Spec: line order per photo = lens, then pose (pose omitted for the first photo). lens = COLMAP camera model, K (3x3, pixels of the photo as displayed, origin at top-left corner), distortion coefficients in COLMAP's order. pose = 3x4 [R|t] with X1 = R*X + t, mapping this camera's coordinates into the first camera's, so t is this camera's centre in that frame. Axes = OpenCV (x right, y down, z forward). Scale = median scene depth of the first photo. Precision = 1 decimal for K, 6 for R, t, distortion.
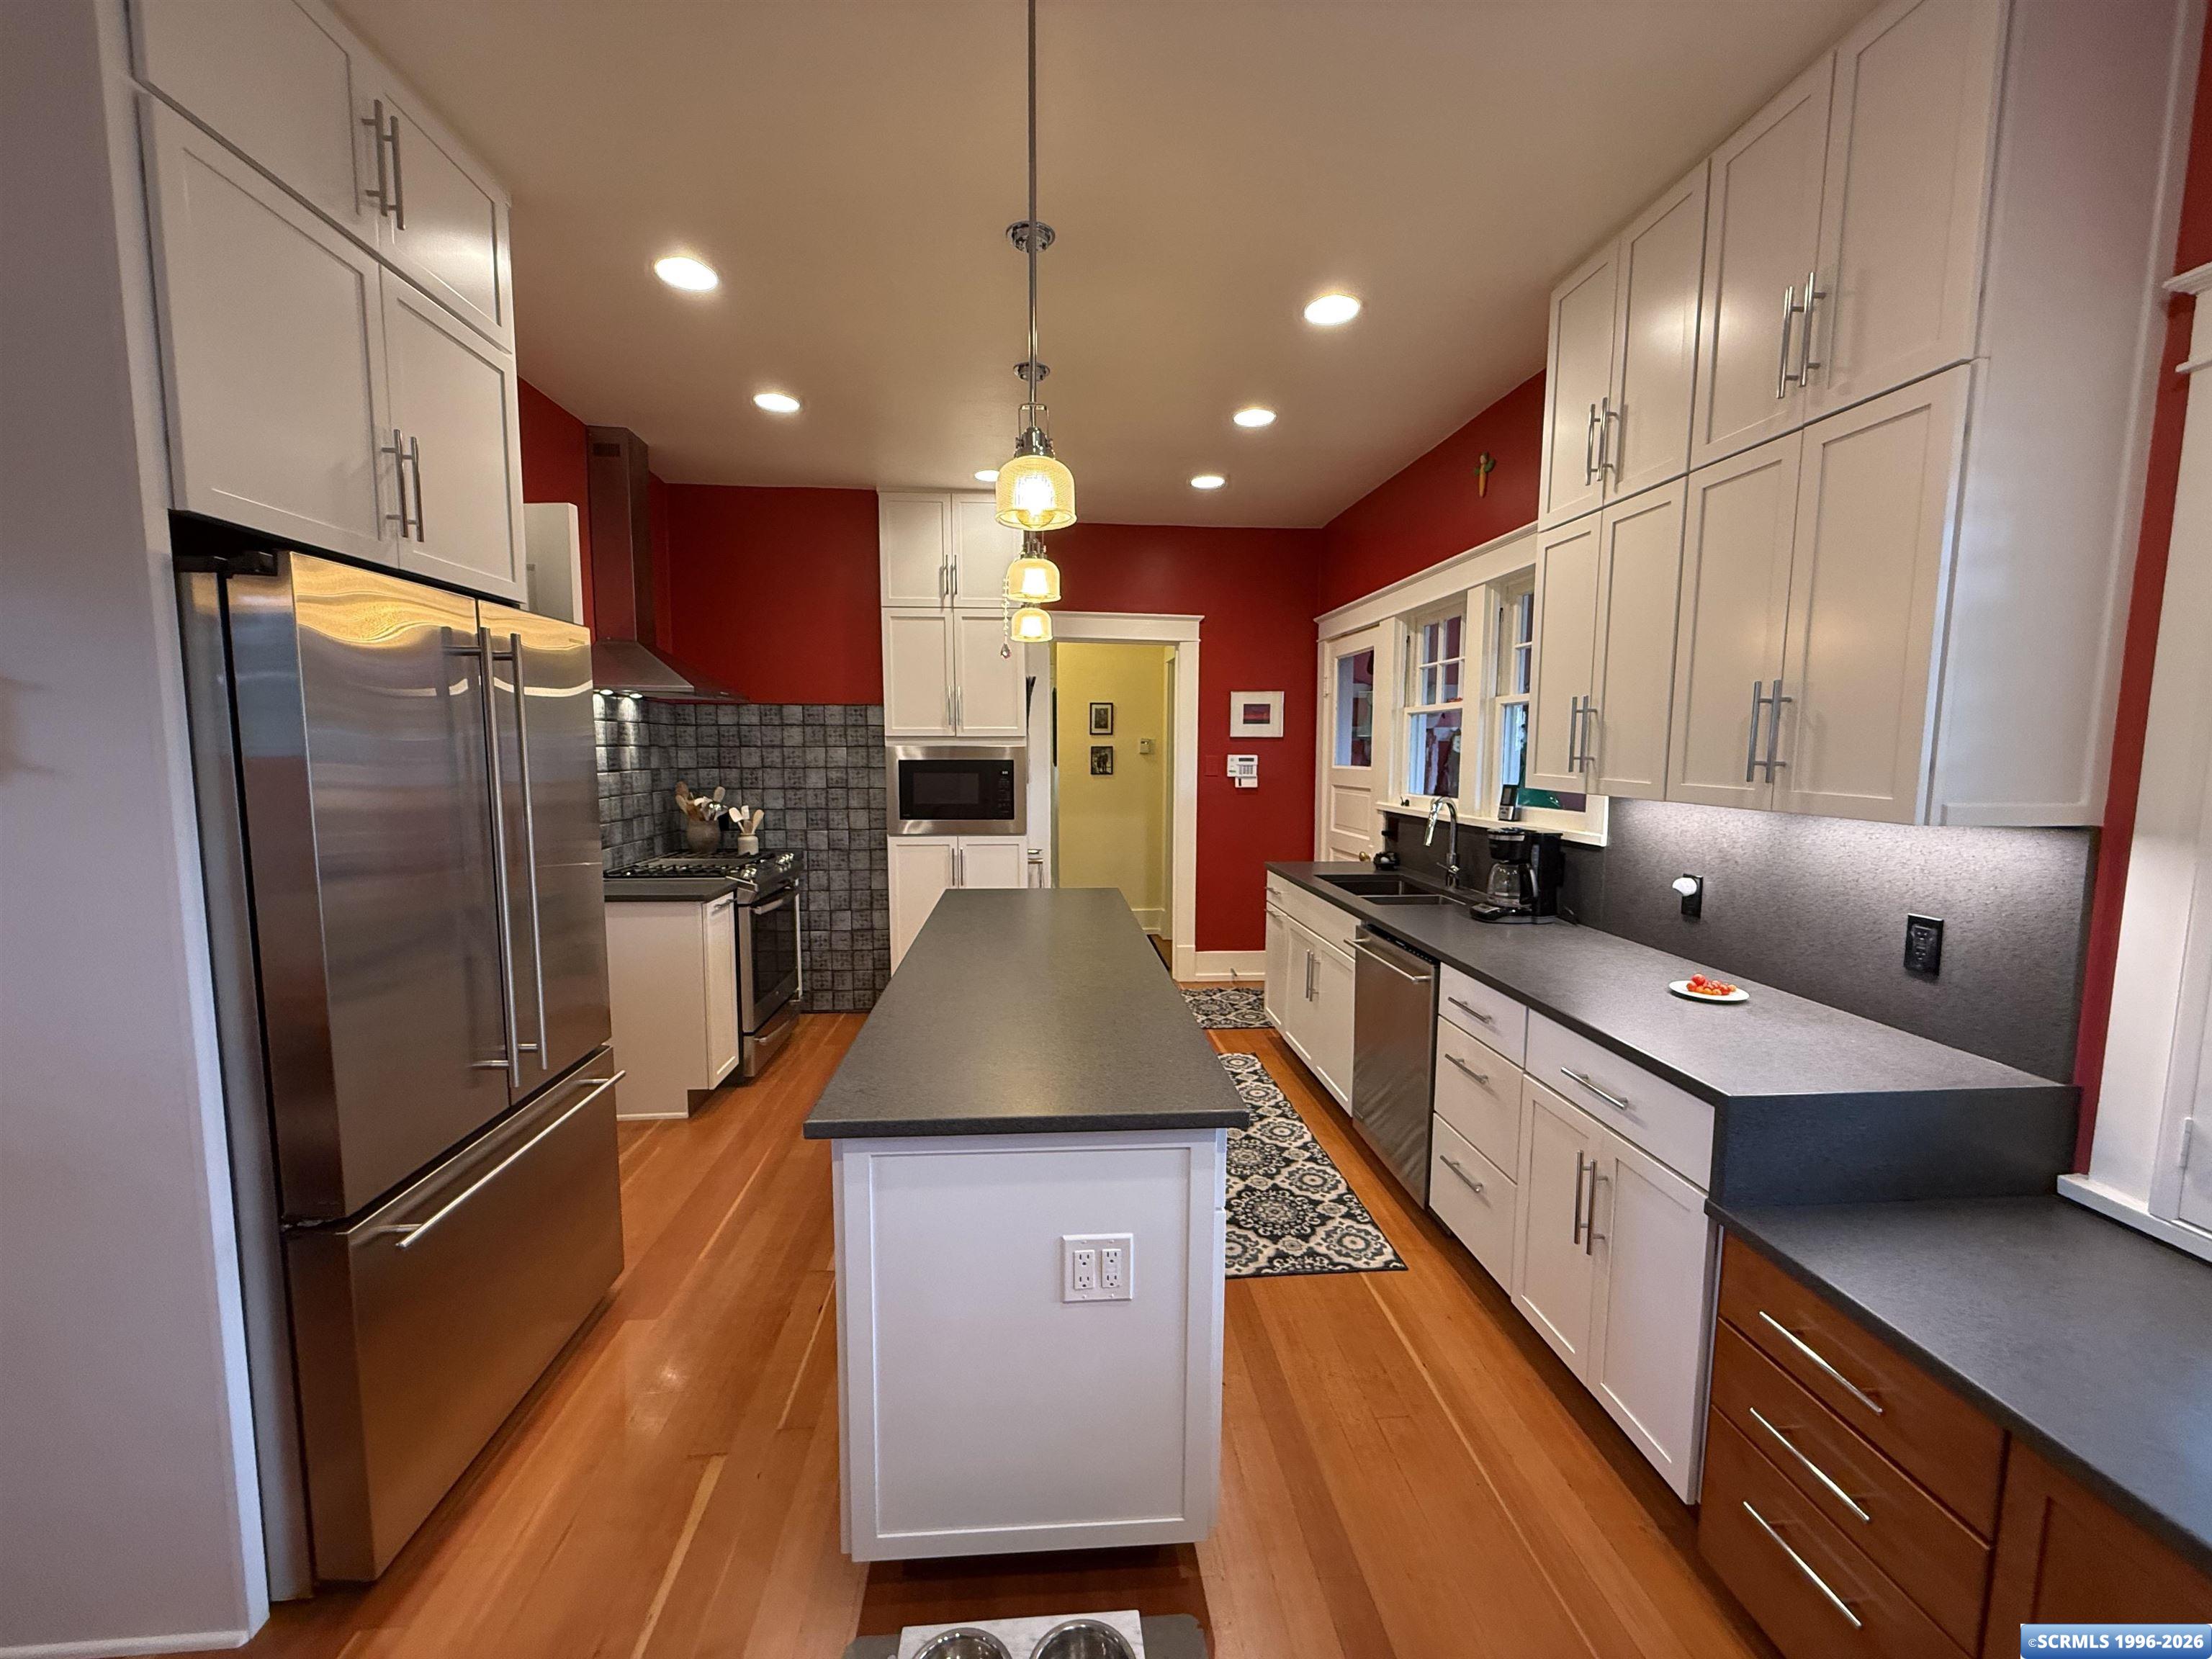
lens RADIAL K [[885.5, 0, 1112.2], [0, 885.5, 829.4], [0, 0, 1]] dist [-0.000992, 0.000234]
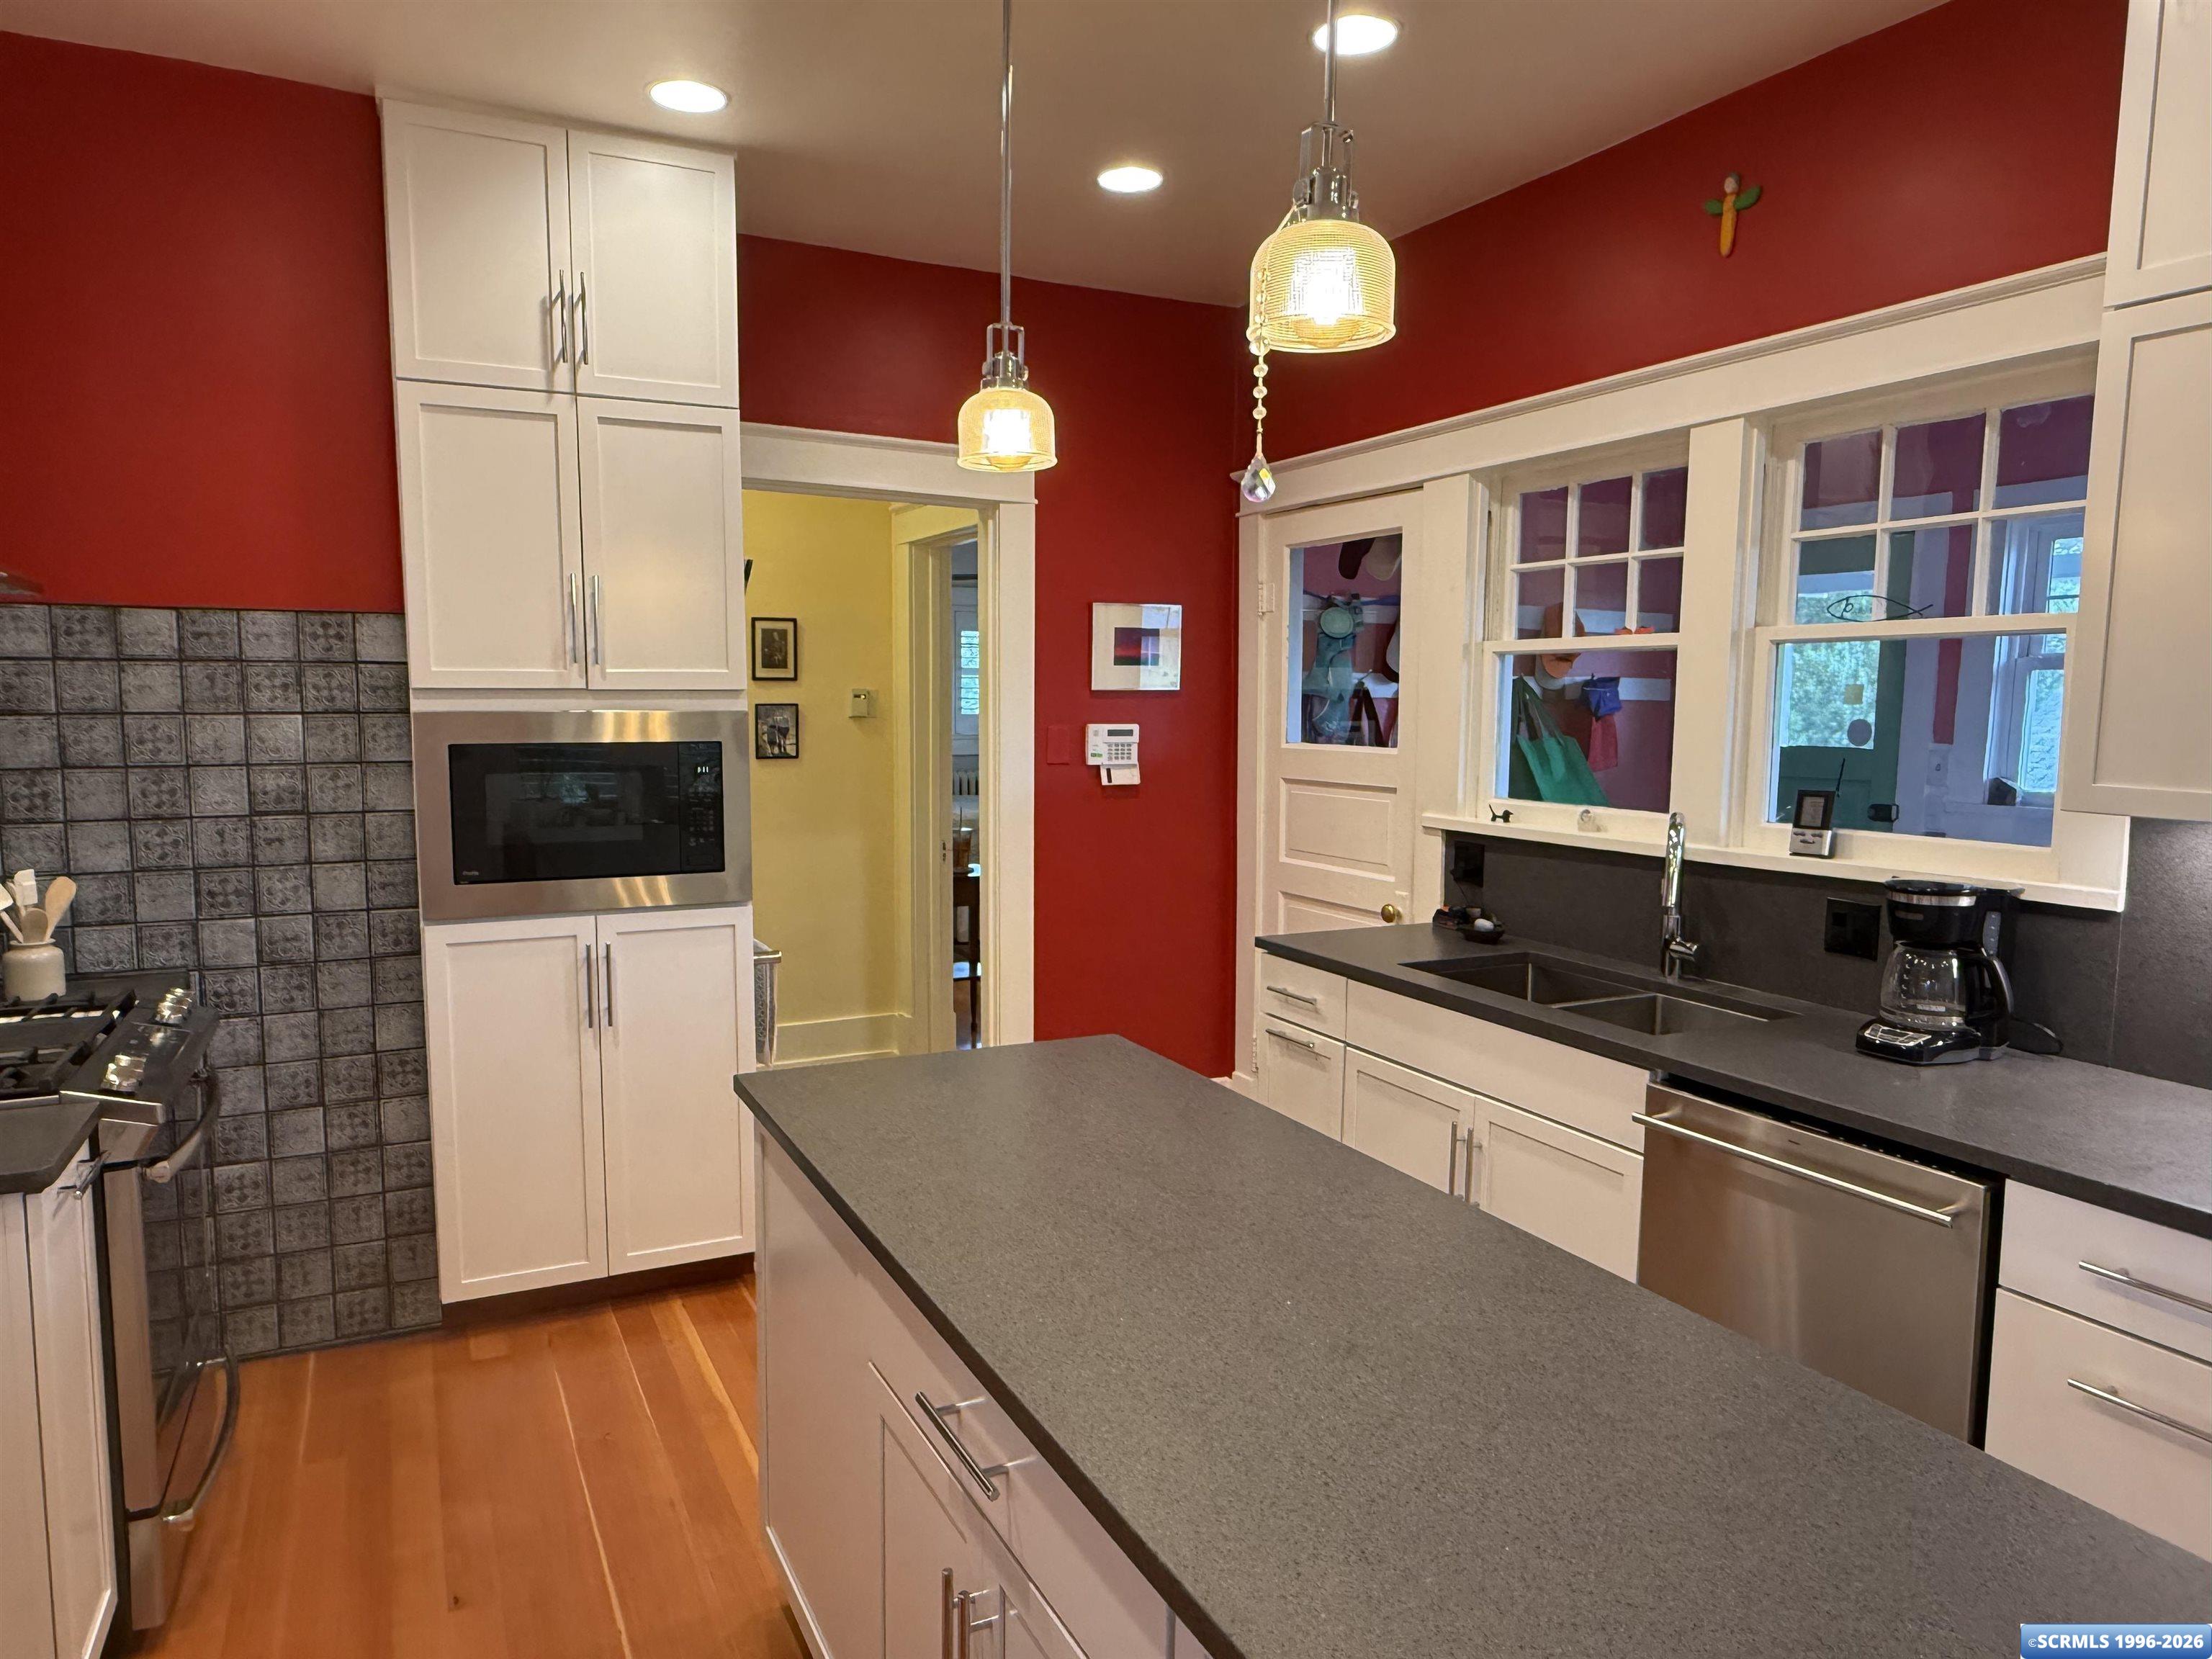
lens RADIAL K [[1409.6, 0, 1099.8], [0, 1409.6, 839.7], [0, 0, 1]] dist [-0.001585, 0.001478]
pose [[0.929319, -0.034891, 0.367625, -0.199157], [0.030397, 0.999376, 0.018010, -0.035149], [-0.368024, -0.005563, 0.929800, 0.254679]]
